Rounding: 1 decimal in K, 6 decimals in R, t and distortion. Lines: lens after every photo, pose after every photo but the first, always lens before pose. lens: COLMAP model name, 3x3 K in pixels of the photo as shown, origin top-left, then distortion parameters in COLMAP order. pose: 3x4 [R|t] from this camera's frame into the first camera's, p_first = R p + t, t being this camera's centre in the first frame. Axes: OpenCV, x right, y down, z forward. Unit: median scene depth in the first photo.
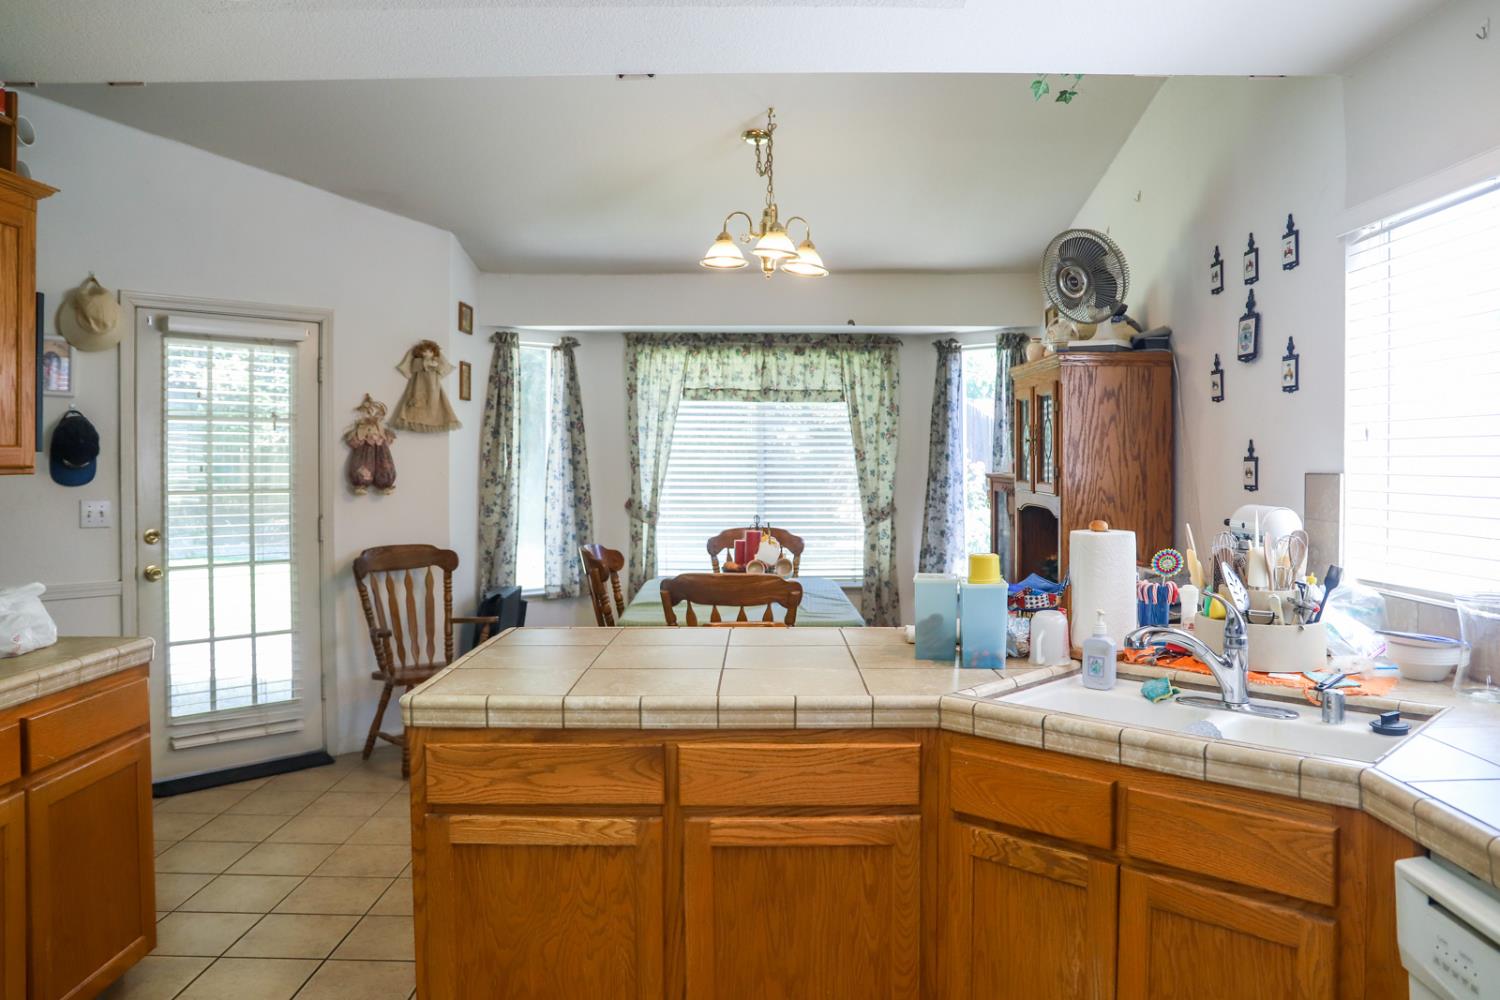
lens RADIAL K [[1094.3, 0, 783.6], [0, 1094.3, 469.9], [0, 0, 1]] dist [-0.134213, 0.092525]
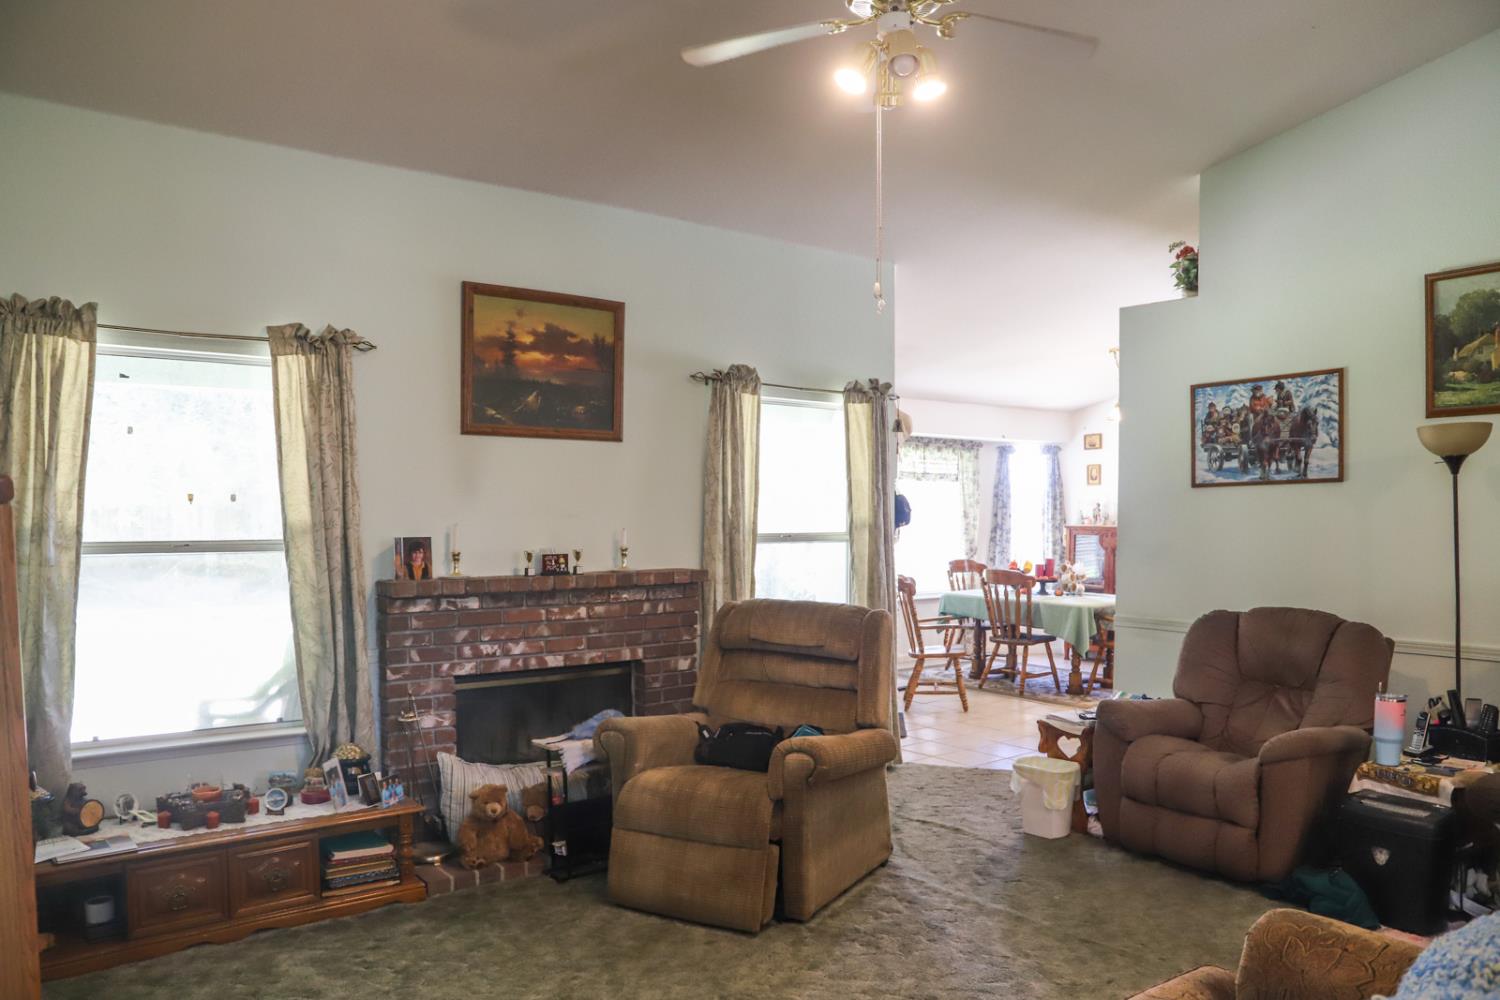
lens RADIAL K [[1088.5, 0, 754.7], [0, 1088.5, 495.1], [0, 0, 1]] dist [-0.131043, 0.097914]
pose [[0.821704, 0.011584, 0.569797, -1.185442], [0.004569, 0.999627, -0.026910, -0.001011], [-0.569896, 0.024716, 0.821345, -0.146987]]
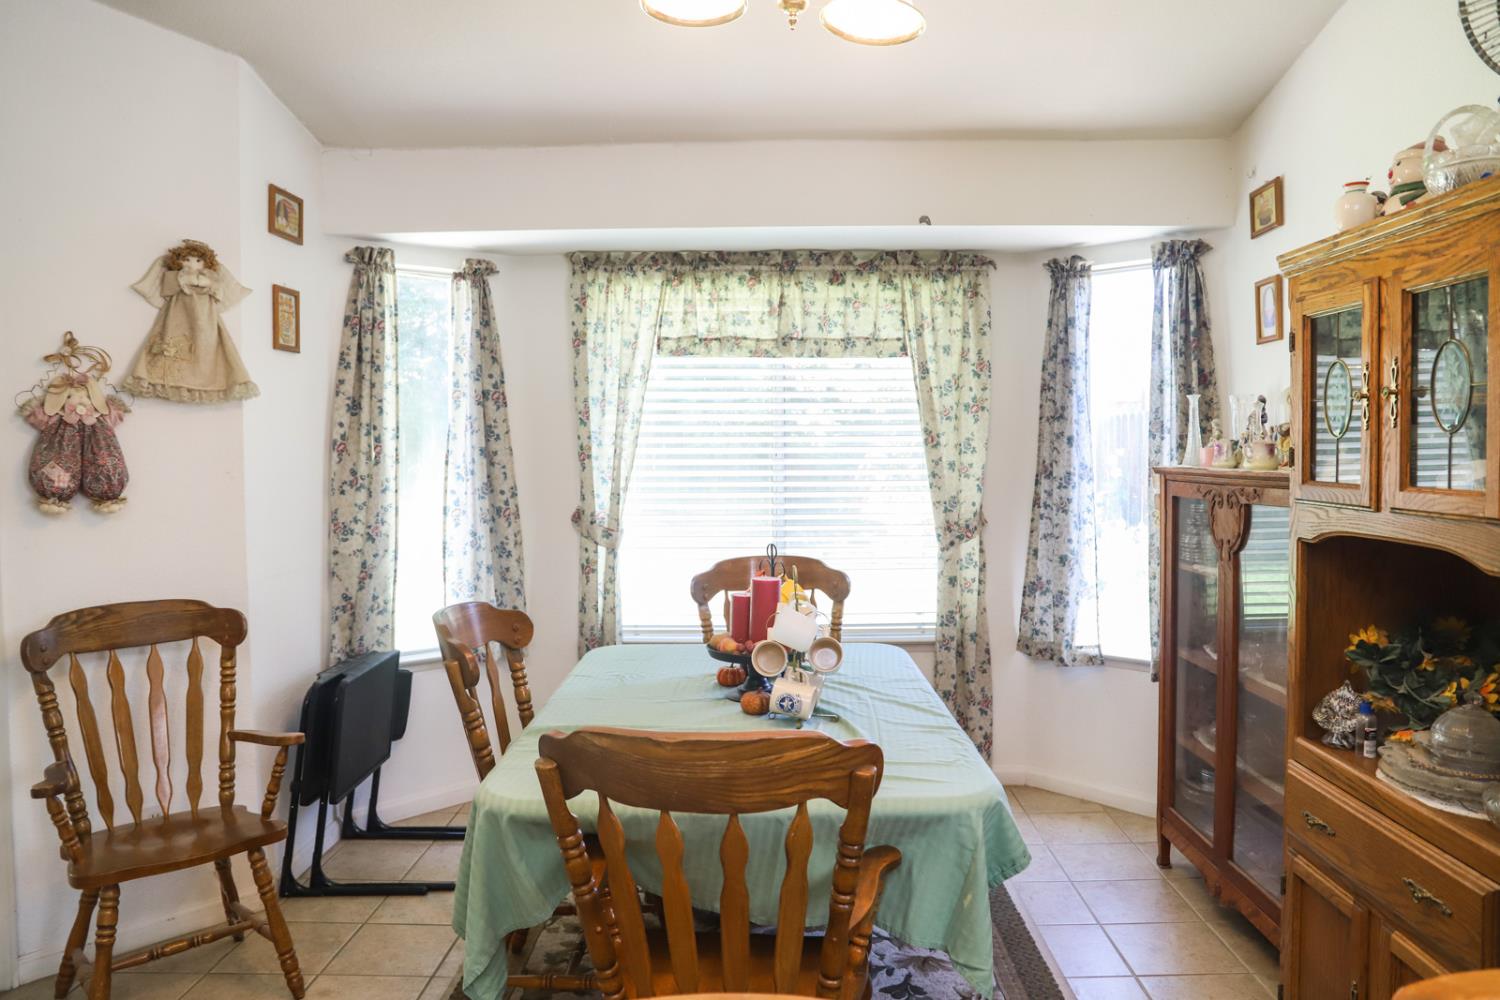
lens RADIAL K [[1088.5, 0, 754.7], [0, 1088.5, 495.1], [0, 0, 1]] dist [-0.131043, 0.097914]
pose [[0.999162, -0.005815, -0.040506, -0.009564], [0.007053, 0.999510, 0.030480, -0.000497], [0.040309, -0.030740, 0.998714, 0.383476]]
